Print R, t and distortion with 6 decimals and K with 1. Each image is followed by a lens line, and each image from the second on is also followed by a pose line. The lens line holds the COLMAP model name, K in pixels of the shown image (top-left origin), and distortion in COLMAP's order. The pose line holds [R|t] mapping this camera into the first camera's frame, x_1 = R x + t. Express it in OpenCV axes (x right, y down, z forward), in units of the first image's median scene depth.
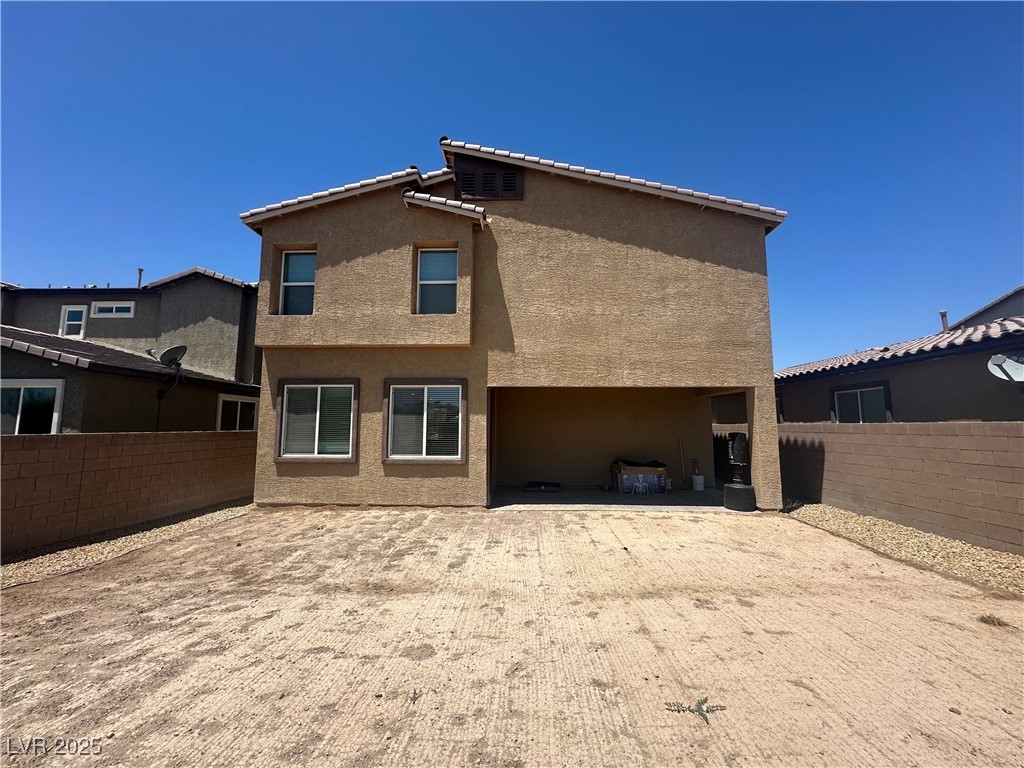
lens RADIAL K [[410.0, 0, 515.4], [0, 410.0, 380.2], [0, 0, 1]] dist [-0.002541, 0.000609]
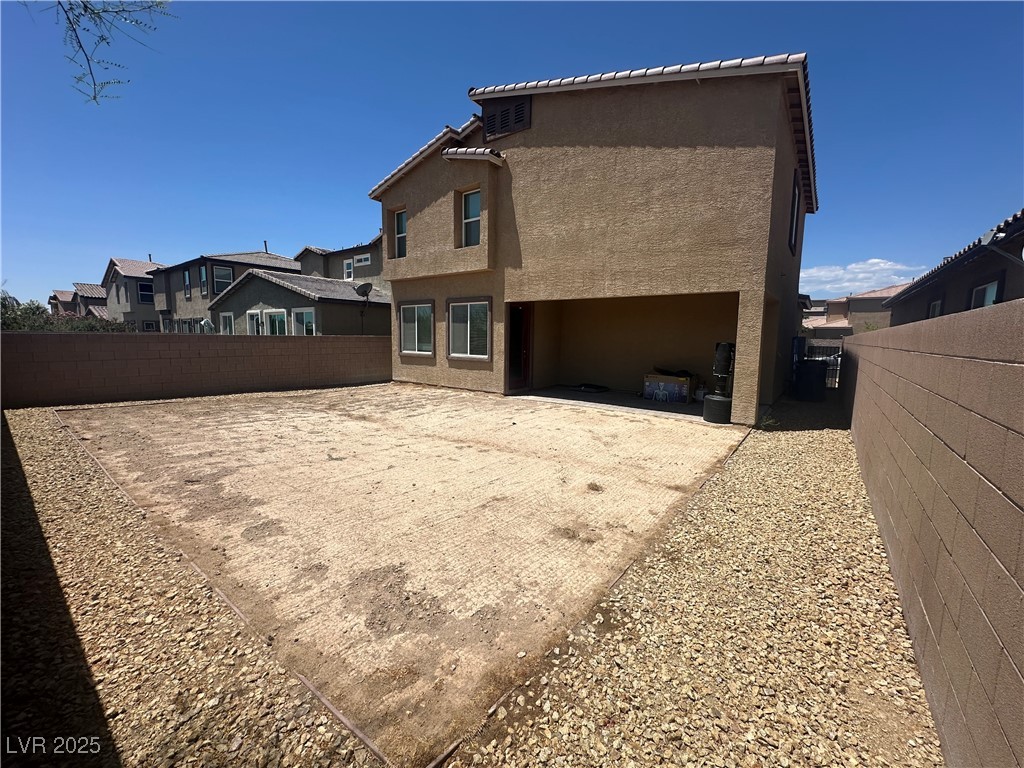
lens RADIAL K [[410.0, 0, 512.4], [0, 410.0, 380.4], [0, 0, 1]] dist [-0.002541, 0.000609]
pose [[0.816167, 0.072249, -0.573281, 0.688042], [0.050719, 0.979365, 0.195633, 0.006215], [0.575585, -0.188745, 0.795661, -0.030370]]
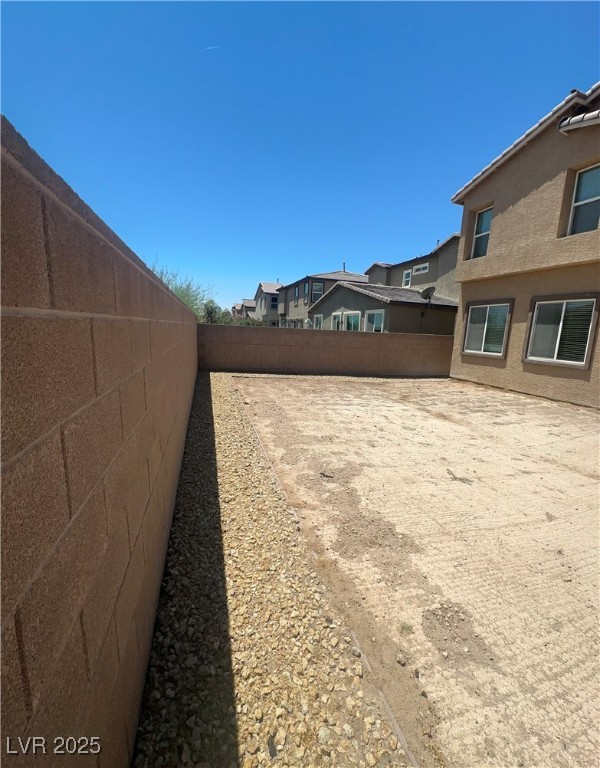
lens RADIAL K [[316.5, 0, 305.7], [0, 316.5, 385.2], [0, 0, 1]] dist [-0.003830, -0.001532]
pose [[0.333740, 0.179093, -0.925496, 0.410681], [0.057138, 0.976138, 0.209498, 0.018251], [0.940932, -0.122799, 0.315544, -0.010262]]
